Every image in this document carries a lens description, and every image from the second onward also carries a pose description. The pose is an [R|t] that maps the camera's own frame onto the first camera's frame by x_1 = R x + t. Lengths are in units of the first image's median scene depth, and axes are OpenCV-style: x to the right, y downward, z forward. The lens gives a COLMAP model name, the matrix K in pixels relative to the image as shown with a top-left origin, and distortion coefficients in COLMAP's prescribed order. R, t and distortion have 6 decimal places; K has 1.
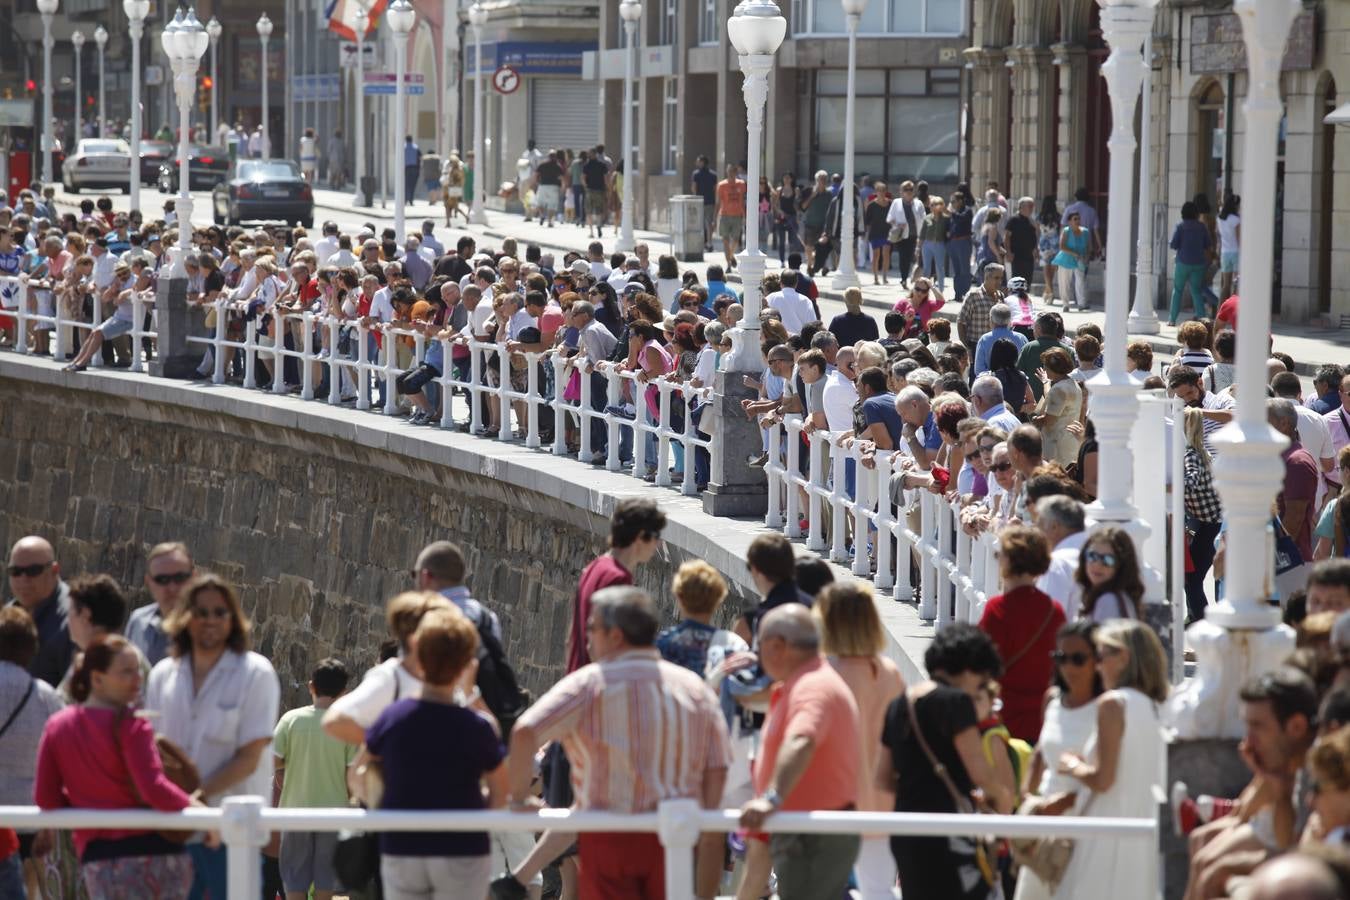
lens RADIAL K [[4293.9, 0, 675.0], [0, 4293.9, 450.0], [0, 0, 1]] dist [-0.441443, 11.419247]
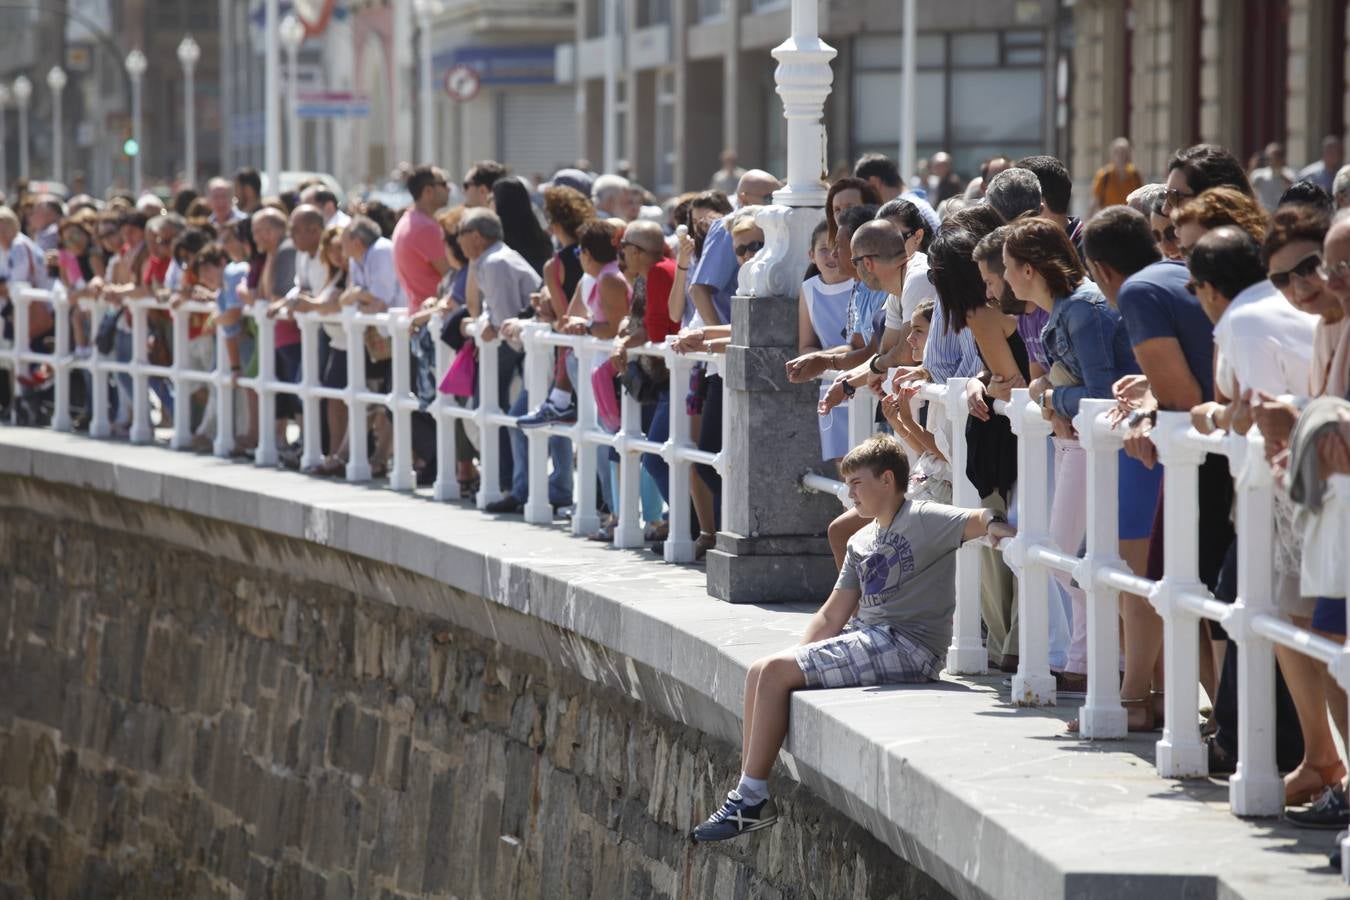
lens RADIAL K [[4293.9, 0, 675.0], [0, 4293.9, 450.0], [0, 0, 1]] dist [-0.441443, 11.419247]
pose [[0.999911, -0.013071, -0.002585, 0.003537], [0.012997, 0.999553, -0.026937, 0.009077], [0.002936, 0.026901, 0.999634, 0.423527]]
